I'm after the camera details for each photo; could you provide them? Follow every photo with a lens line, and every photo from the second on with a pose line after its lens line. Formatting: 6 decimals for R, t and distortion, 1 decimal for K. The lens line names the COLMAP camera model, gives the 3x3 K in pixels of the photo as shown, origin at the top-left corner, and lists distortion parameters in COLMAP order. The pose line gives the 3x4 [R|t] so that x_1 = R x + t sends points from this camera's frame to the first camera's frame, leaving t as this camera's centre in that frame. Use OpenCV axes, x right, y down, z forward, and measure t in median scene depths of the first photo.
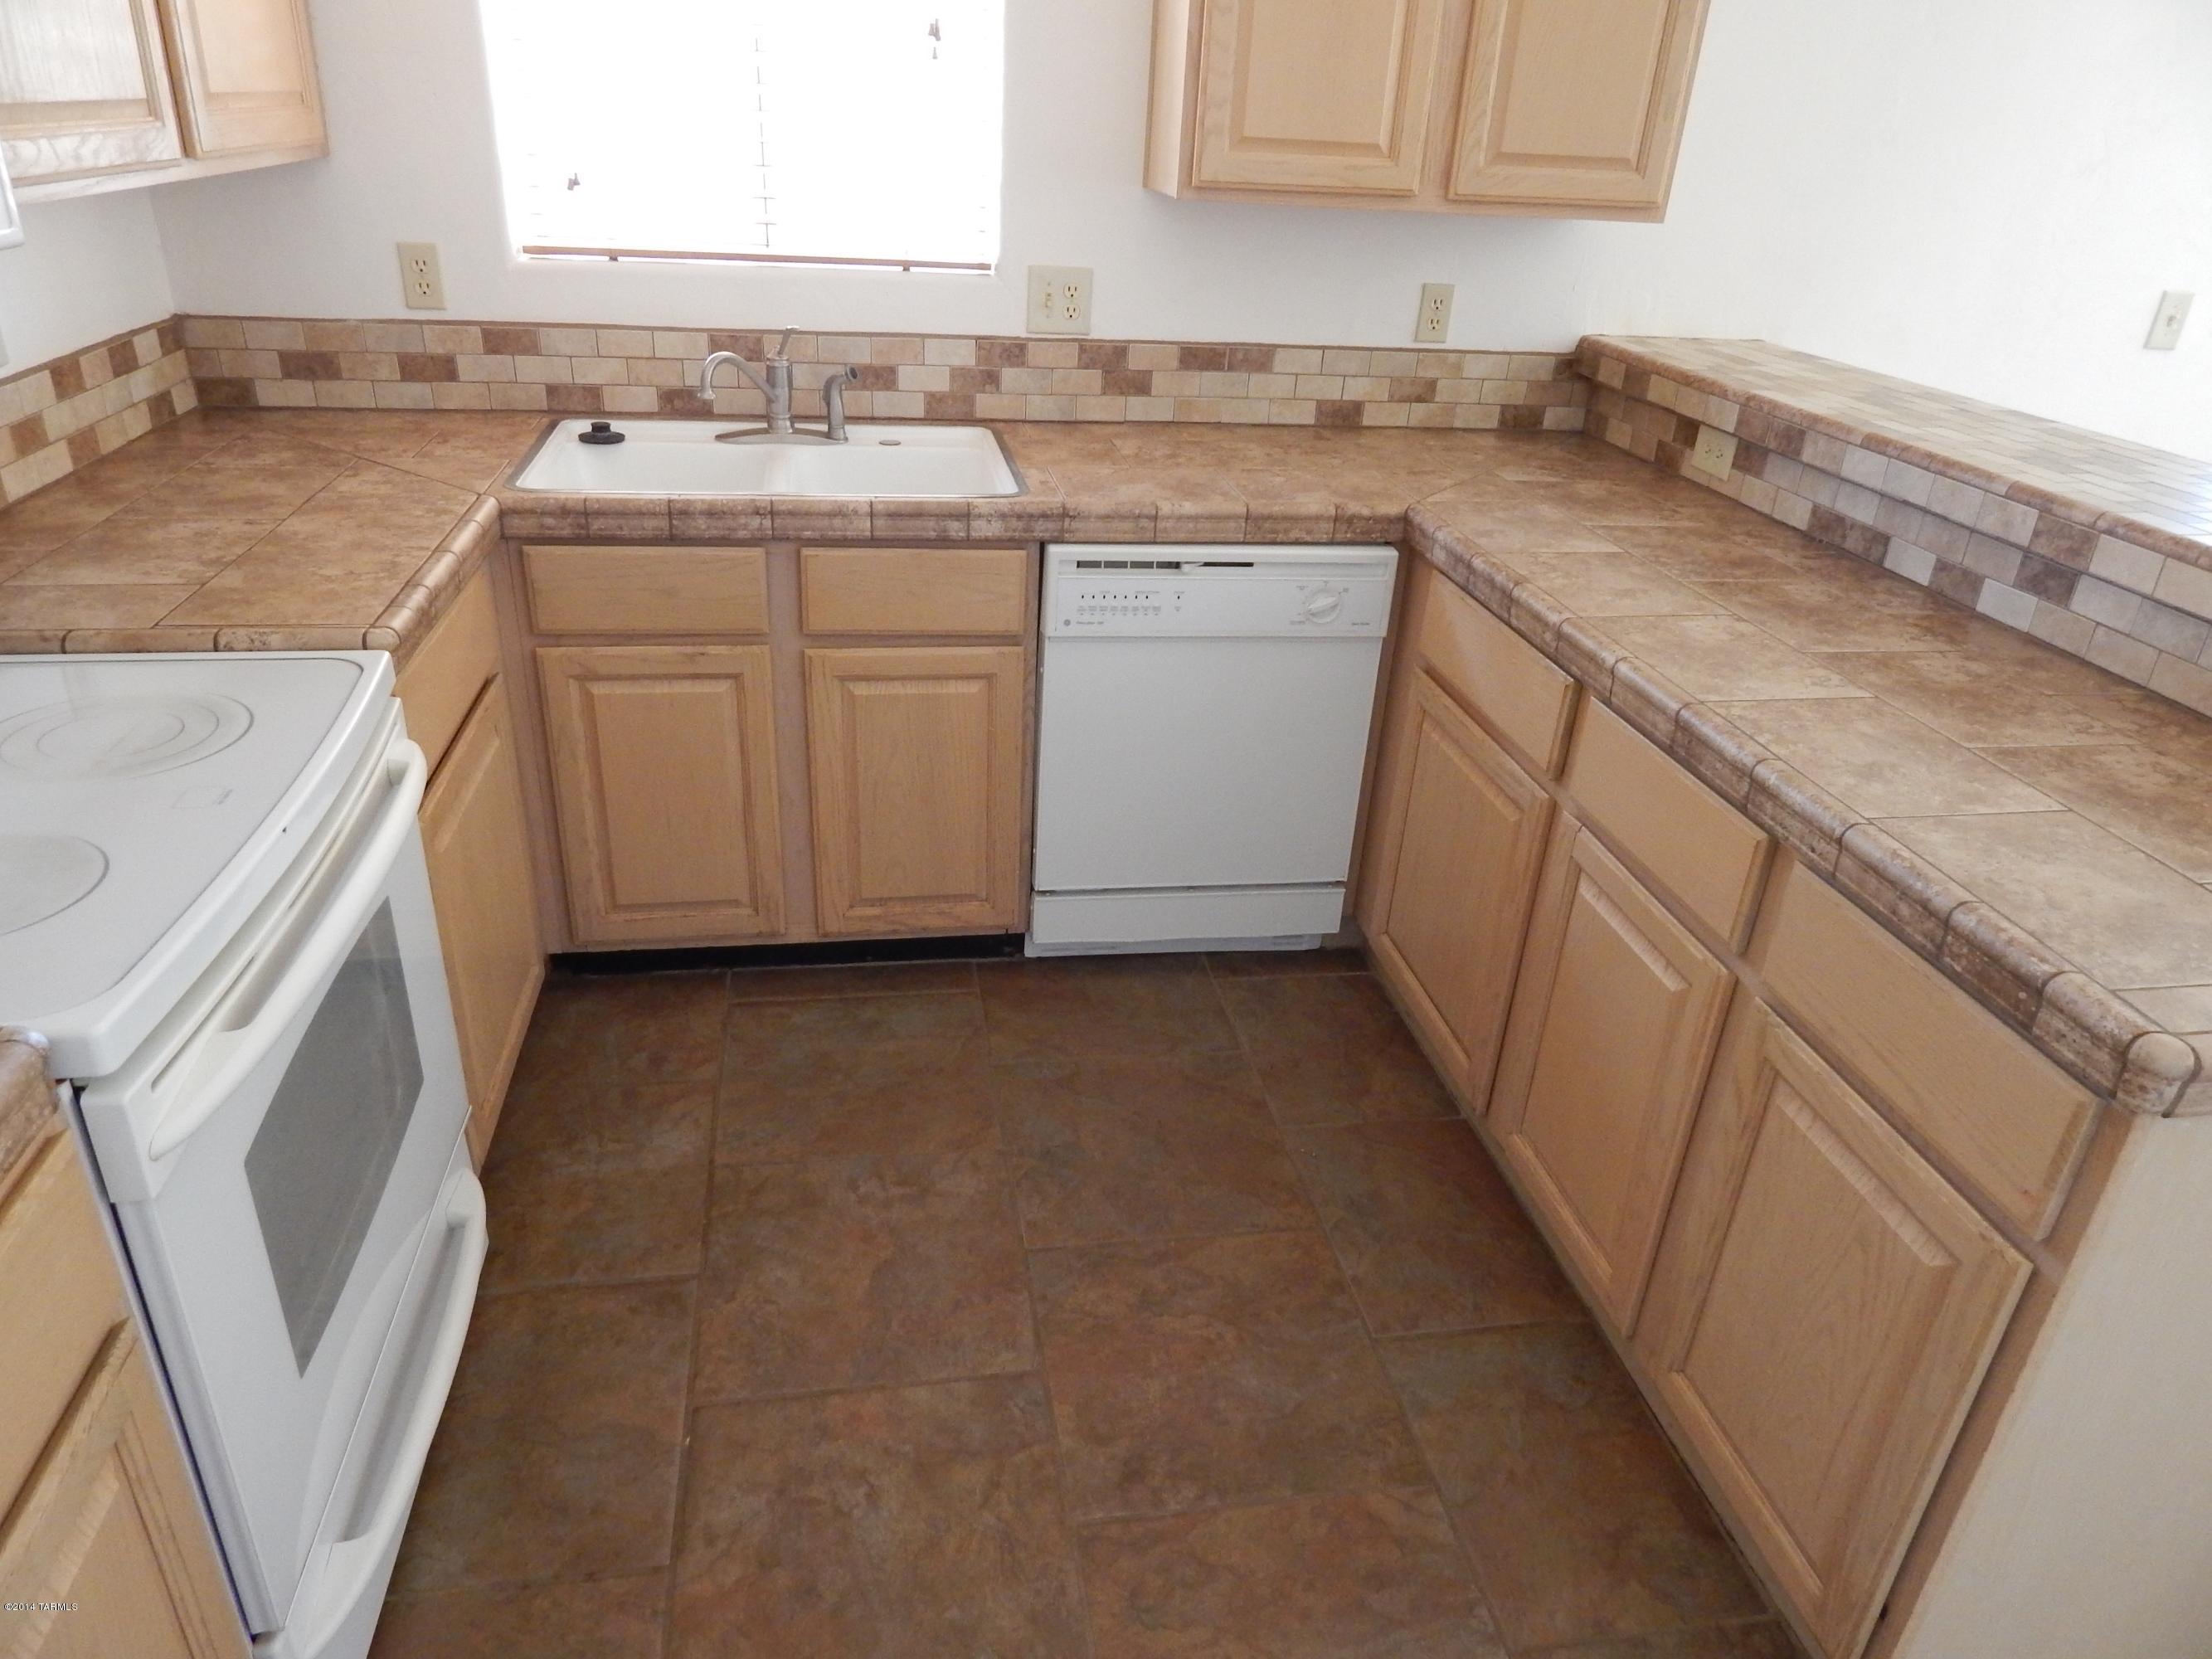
lens RADIAL K [[1459.6, 0, 1102.3], [0, 1459.6, 828.6], [0, 0, 1]] dist [0.001552, -0.002299]
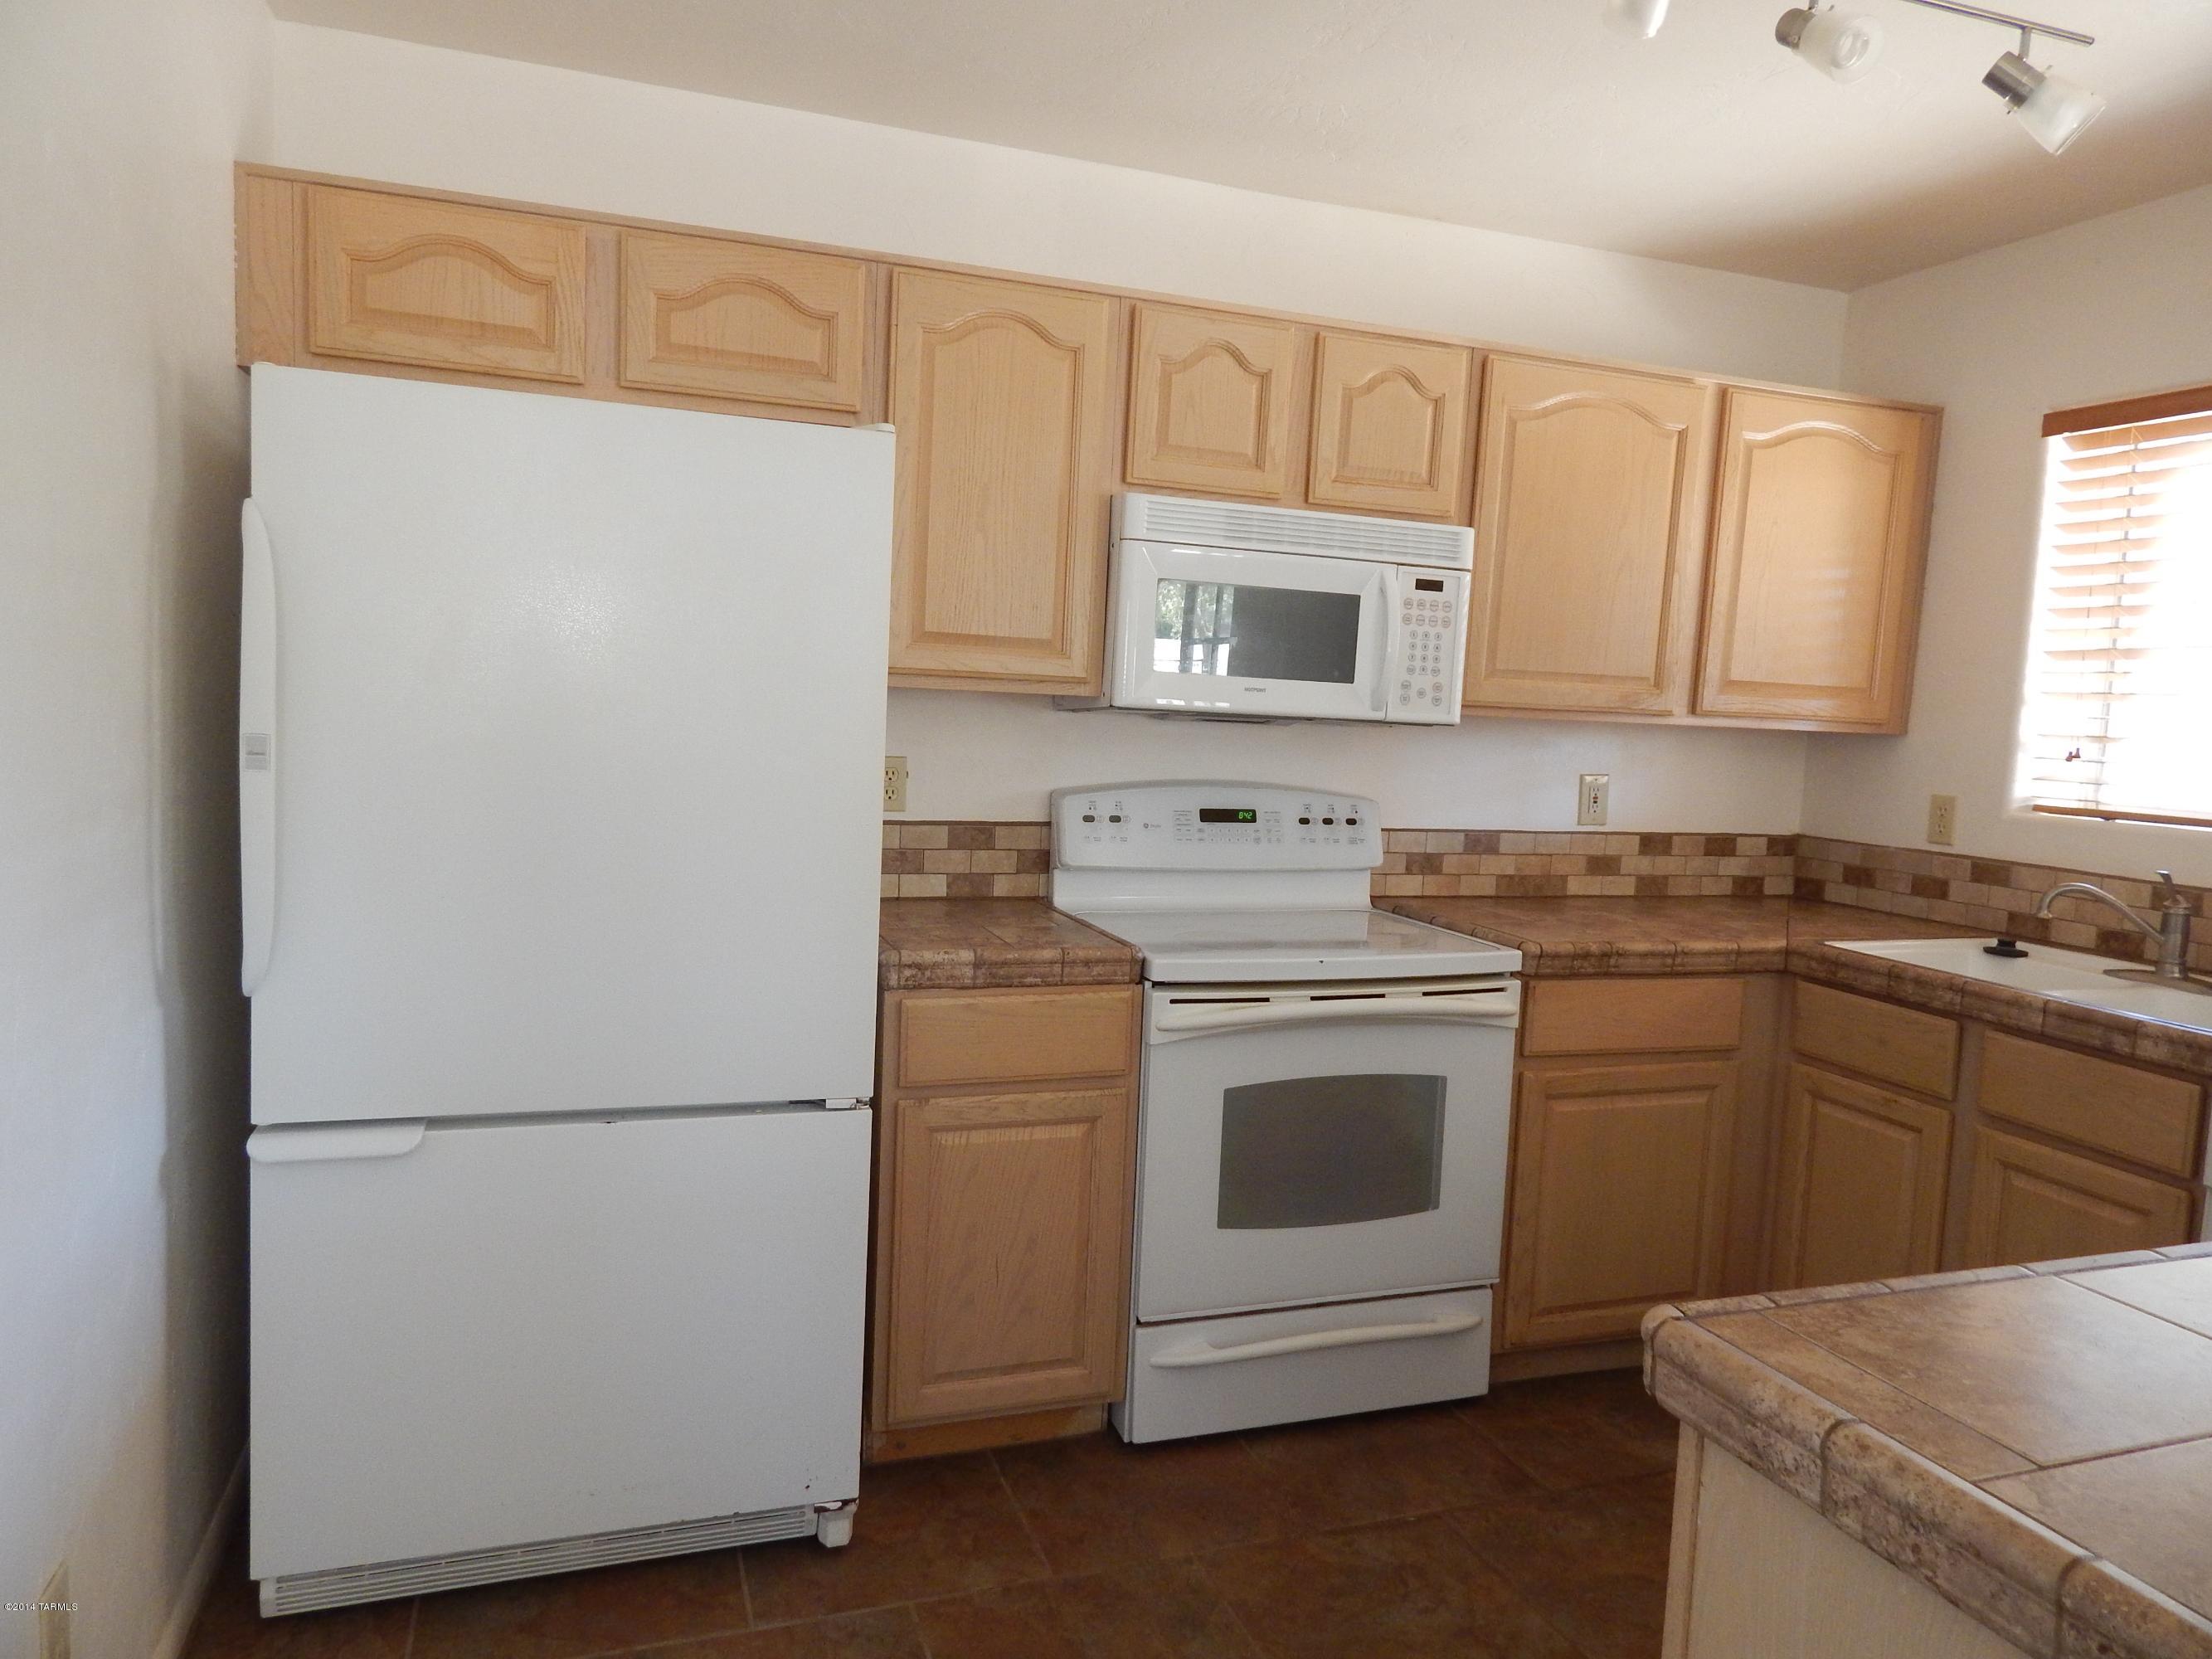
lens RADIAL K [[1459.6, 0, 1102.3], [0, 1459.6, 828.6], [0, 0, 1]] dist [0.001552, -0.002299]
pose [[0.177146, 0.047965, -0.983015, 0.732323], [-0.475791, 0.878513, -0.042874, 0.037942], [0.861535, 0.475305, 0.178446, 0.154147]]
